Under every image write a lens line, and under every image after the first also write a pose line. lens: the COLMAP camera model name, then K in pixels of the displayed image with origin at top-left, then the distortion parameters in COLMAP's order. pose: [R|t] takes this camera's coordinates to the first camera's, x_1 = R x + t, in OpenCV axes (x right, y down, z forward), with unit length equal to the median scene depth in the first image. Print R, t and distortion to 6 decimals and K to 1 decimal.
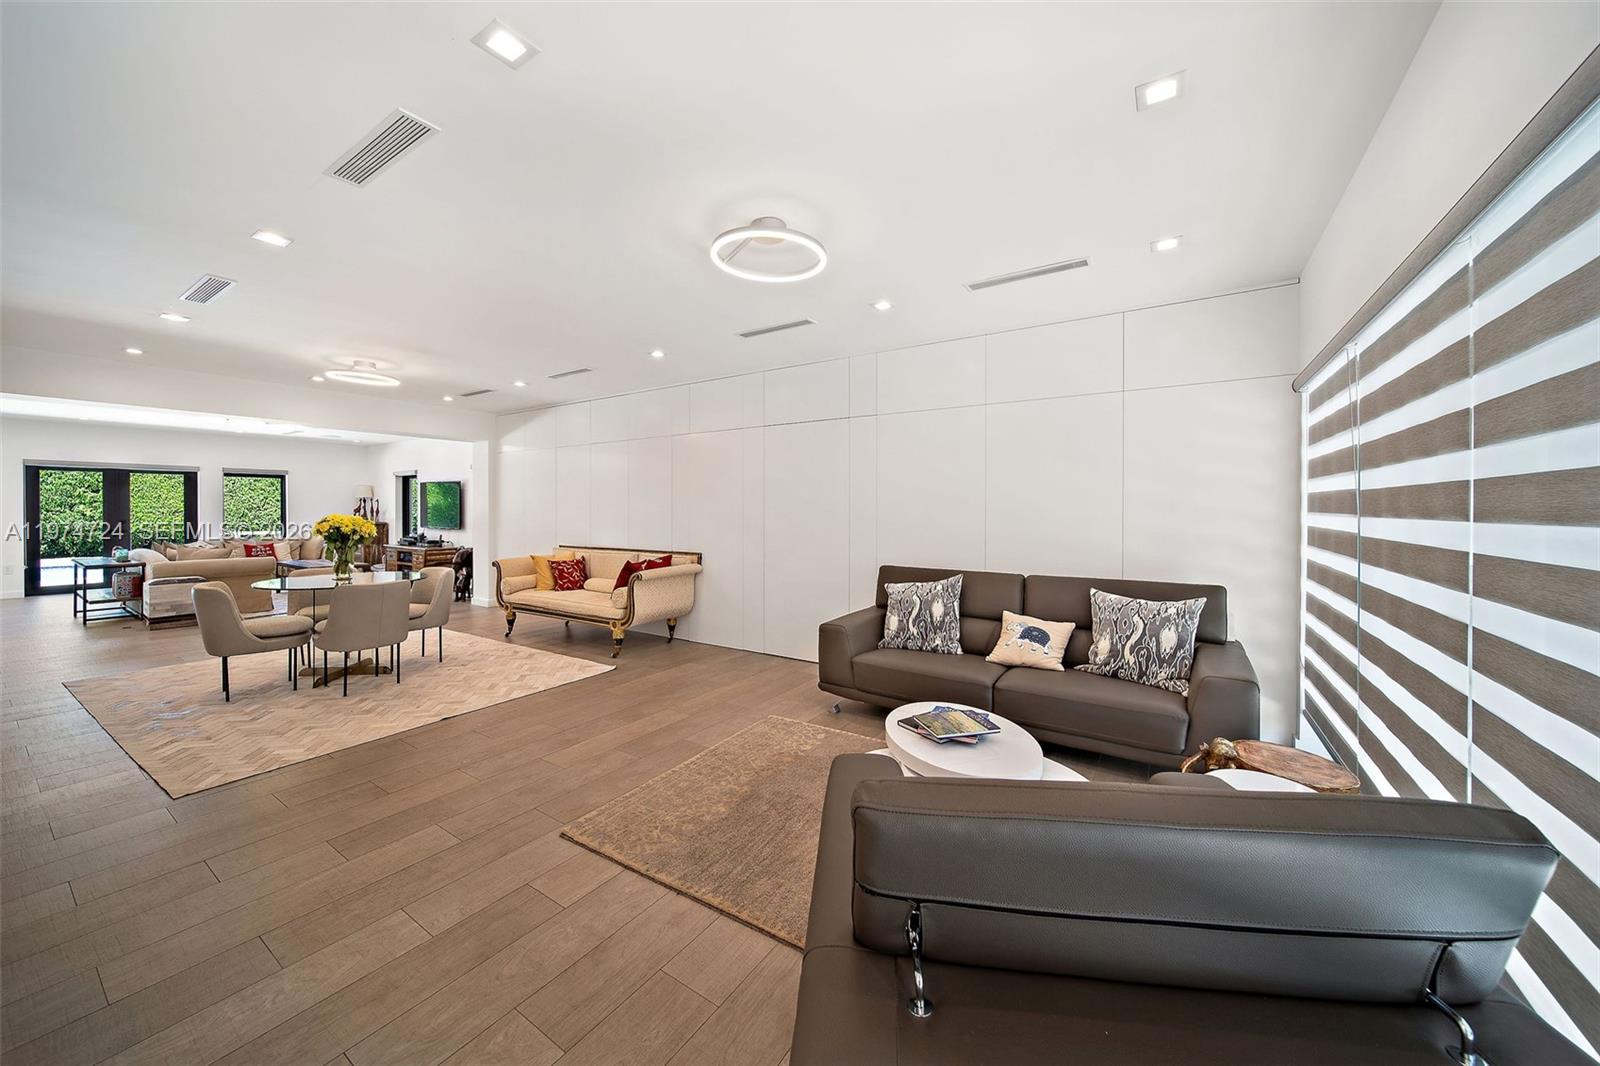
lens RADIAL K [[580.9, 0, 794.5], [0, 580.9, 504.8], [0, 0, 1]] dist [-0.001603, -0.001466]
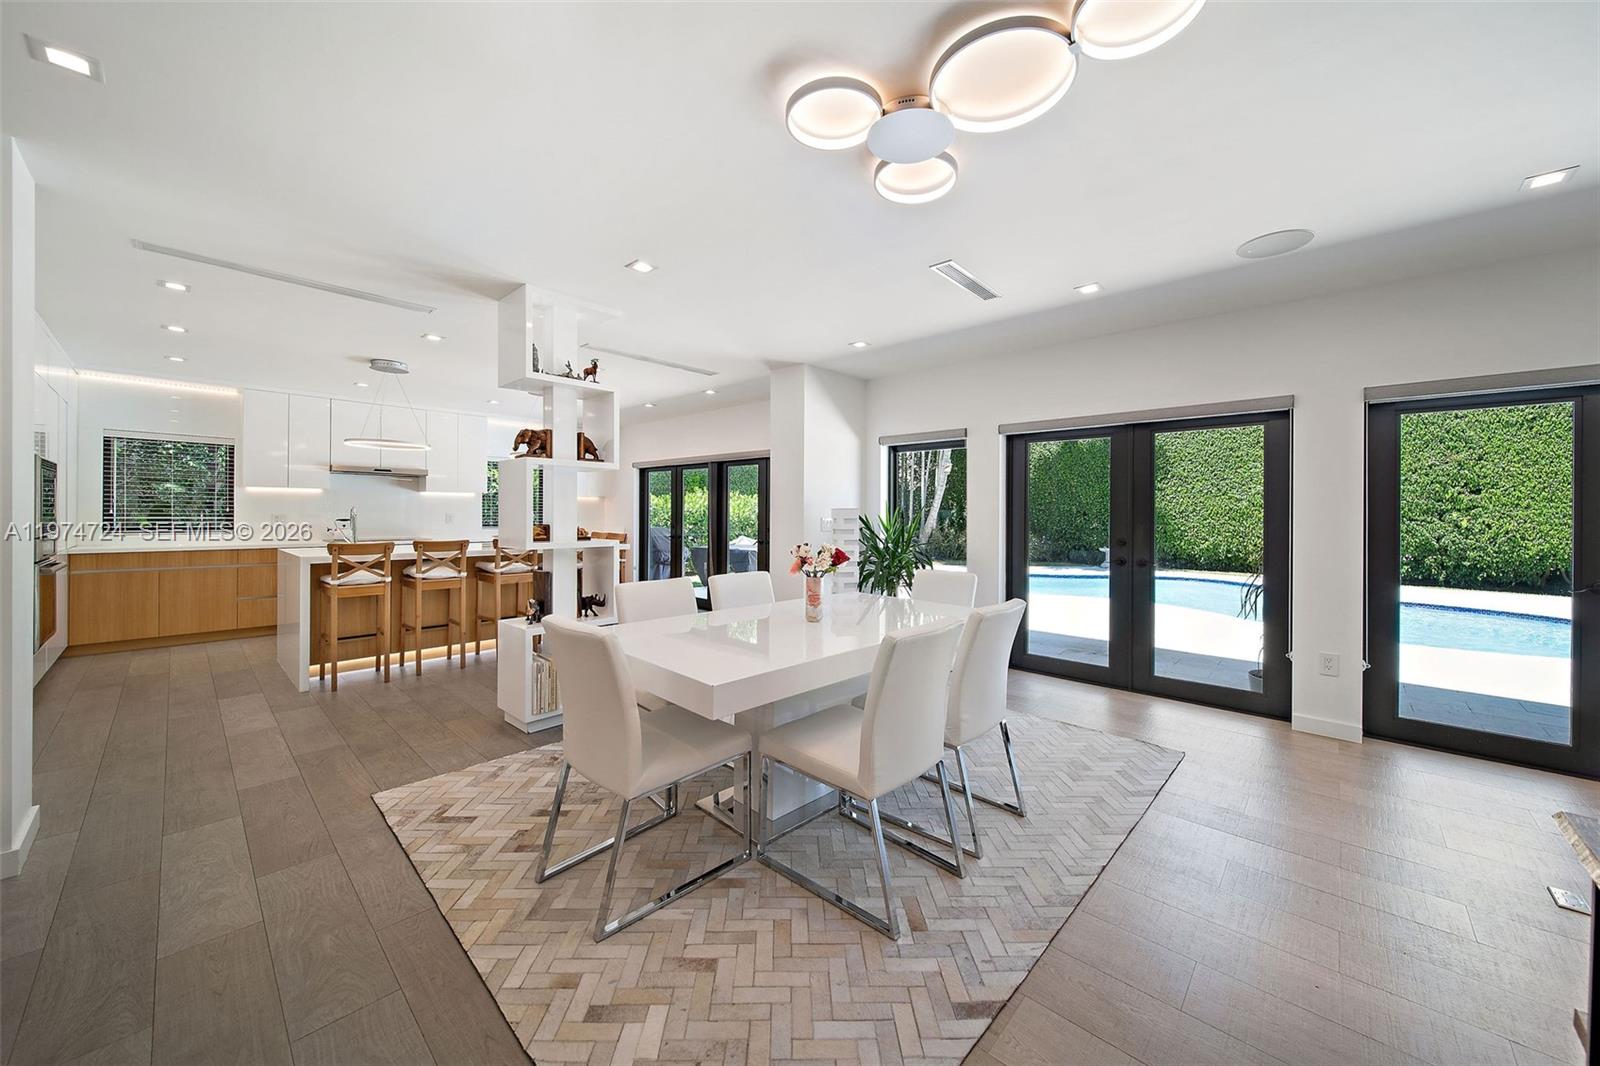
lens RADIAL K [[580.9, 0, 791.8], [0, 580.9, 517.0], [0, 0, 1]] dist [-0.001603, -0.001466]
pose [[-0.157875, 0.005651, -0.987443, -0.448790], [-0.000972, 0.999982, 0.005878, 0.003152], [0.987459, 0.001888, -0.157867, 0.343603]]
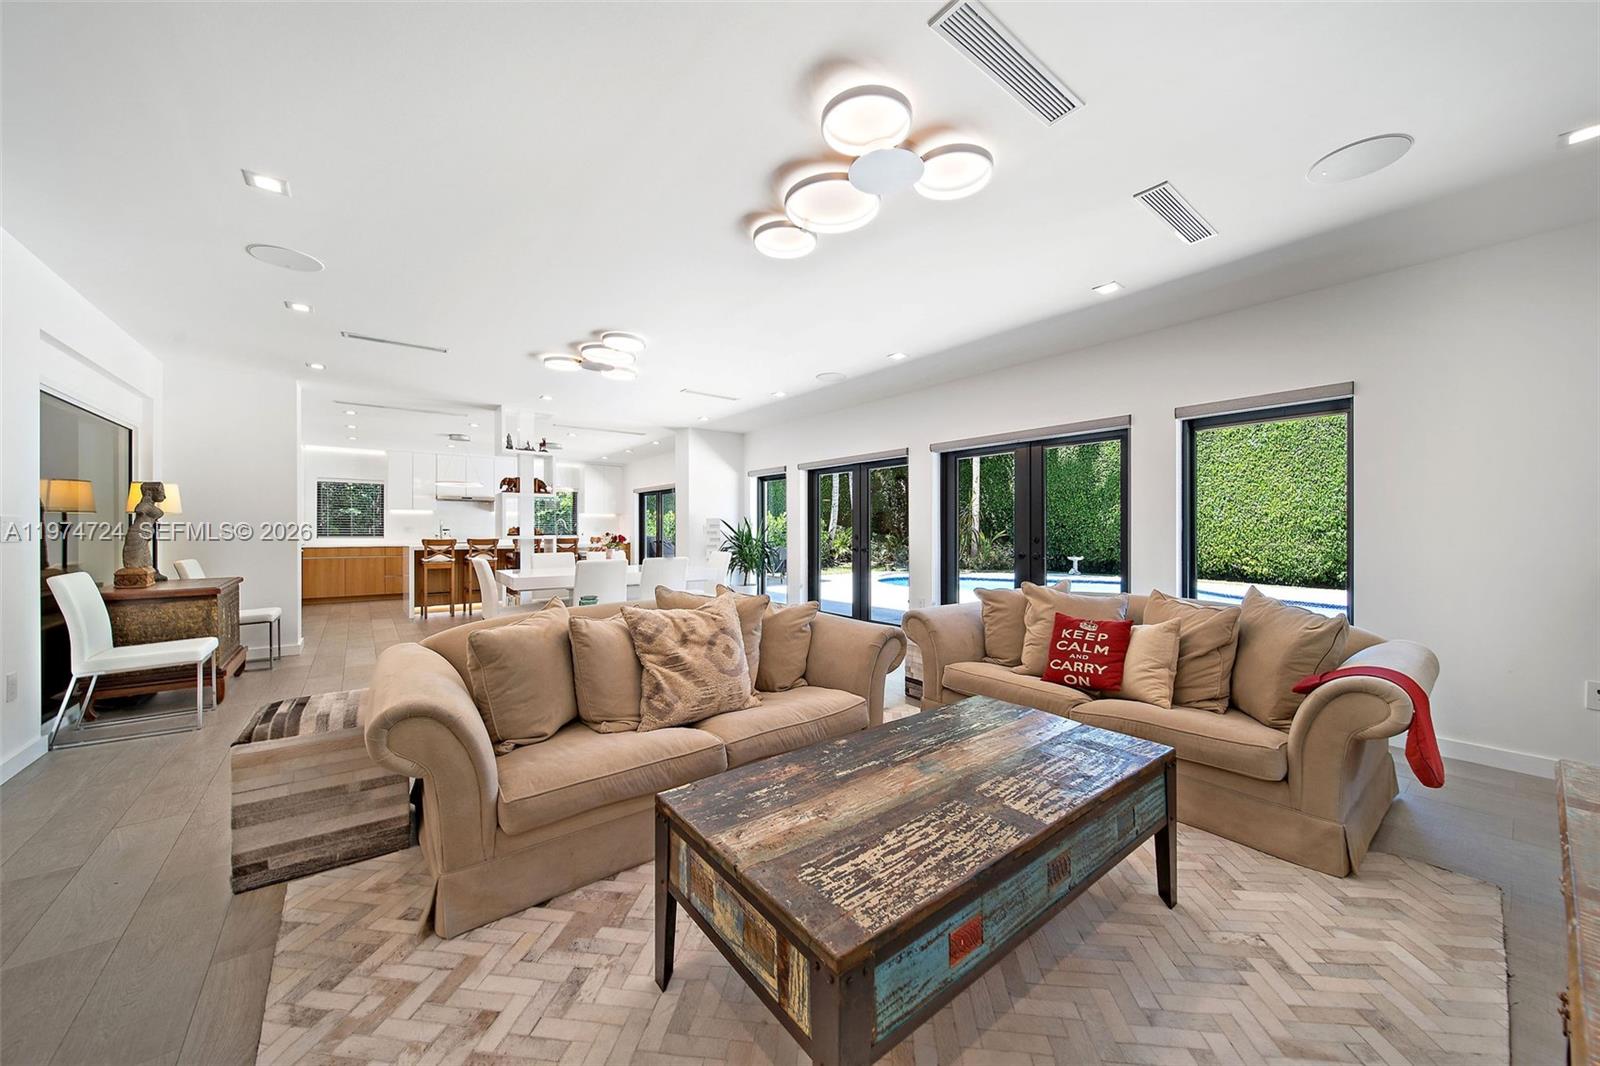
lens RADIAL K [[580.9, 0, 796.4], [0, 580.9, 533.2], [0, 0, 1]] dist [-0.001603, -0.001466]
pose [[-0.320879, 0.003371, -0.947114, -0.323713], [0.004860, 0.999986, 0.001913, 0.011798], [0.947108, -0.003989, -0.320891, 0.534467]]
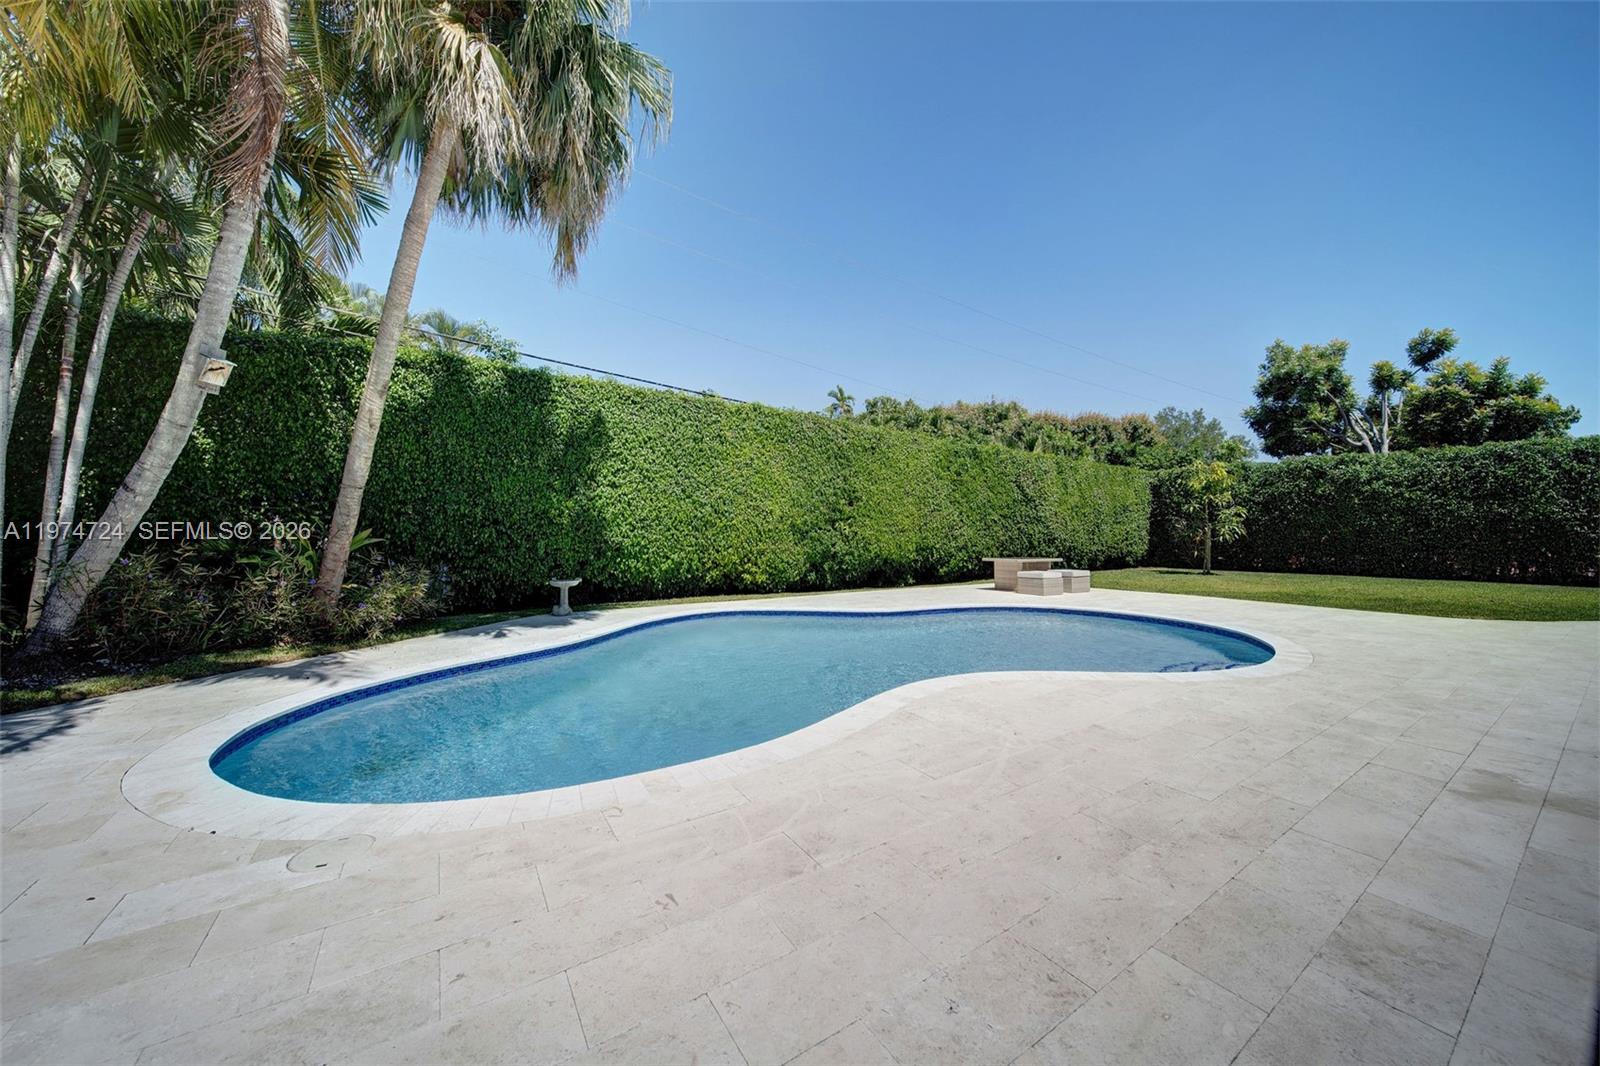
lens RADIAL K [[580.9, 0, 816.3], [0, 580.9, 523.5], [0, 0, 1]] dist [-0.001603, -0.001466]
pose [[0.933467, -0.008441, -0.358565, -0.997696], [0.004777, 0.999927, -0.011105, 0.011670], [0.358632, 0.008653, 0.933439, 0.278080]]
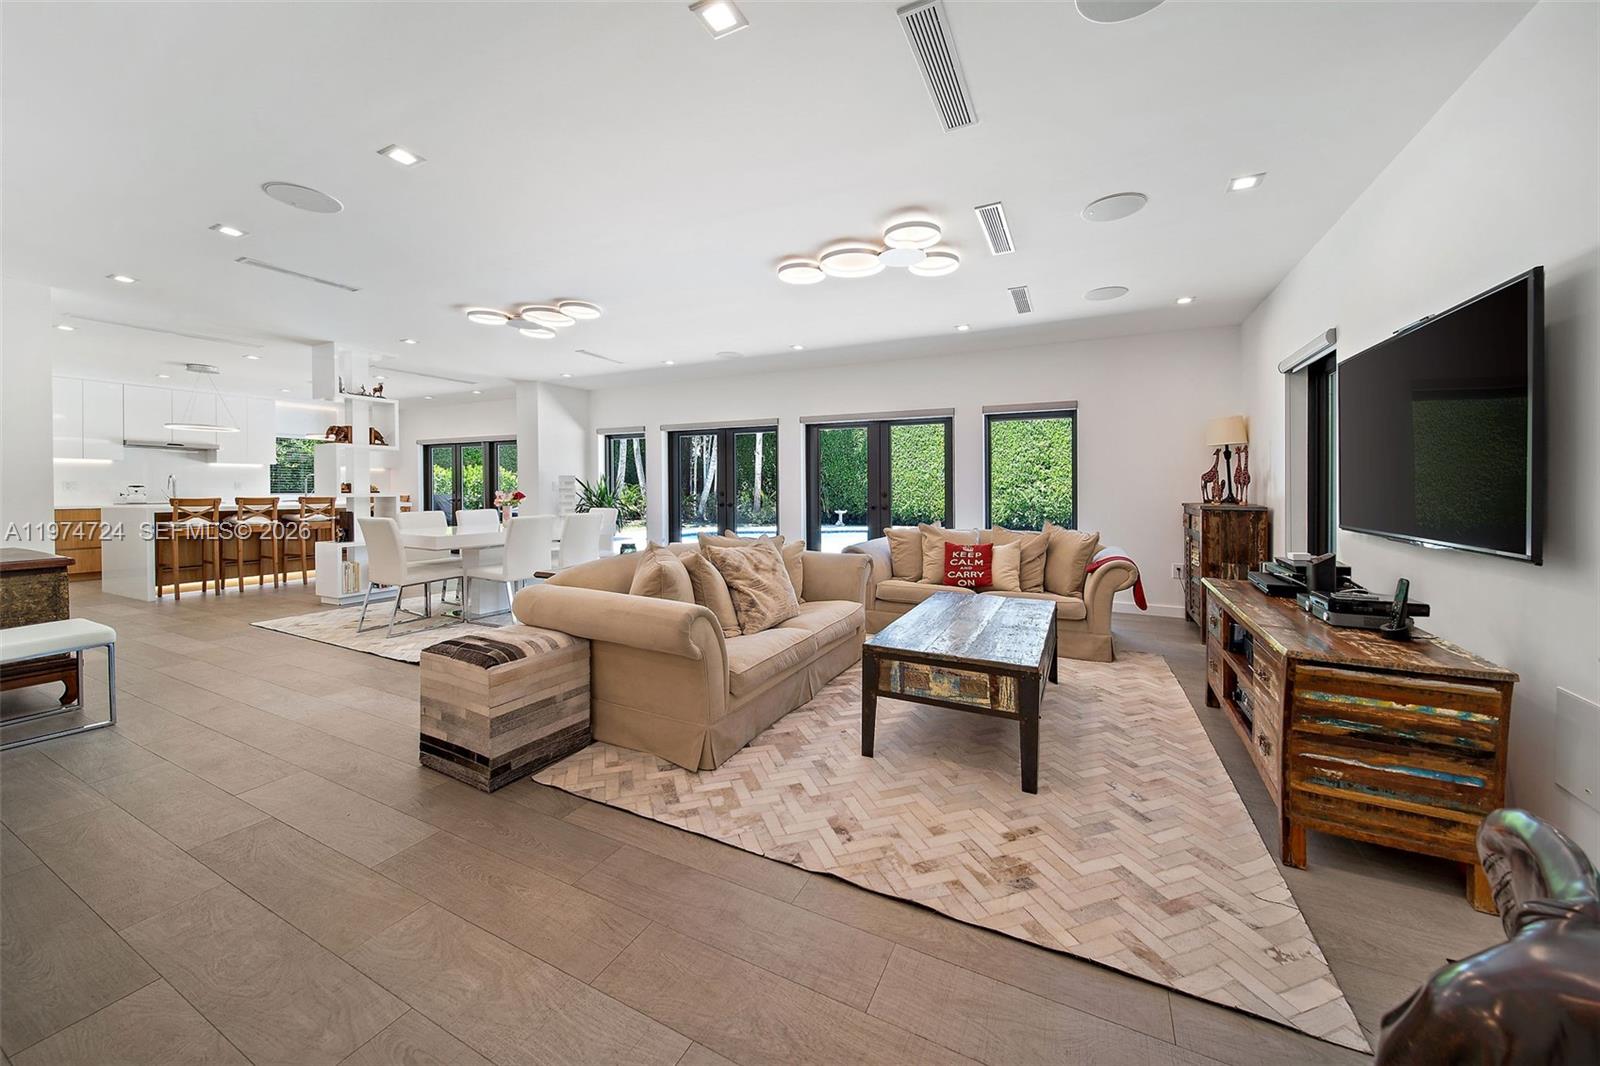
lens RADIAL K [[580.9, 0, 805.5], [0, 580.9, 504.7], [0, 0, 1]] dist [-0.001603, -0.001466]
pose [[0.127555, 0.027158, -0.991460, -0.256947], [0.003508, 0.999606, 0.027832, 0.011711], [0.991825, -0.007028, 0.127410, 0.453000]]
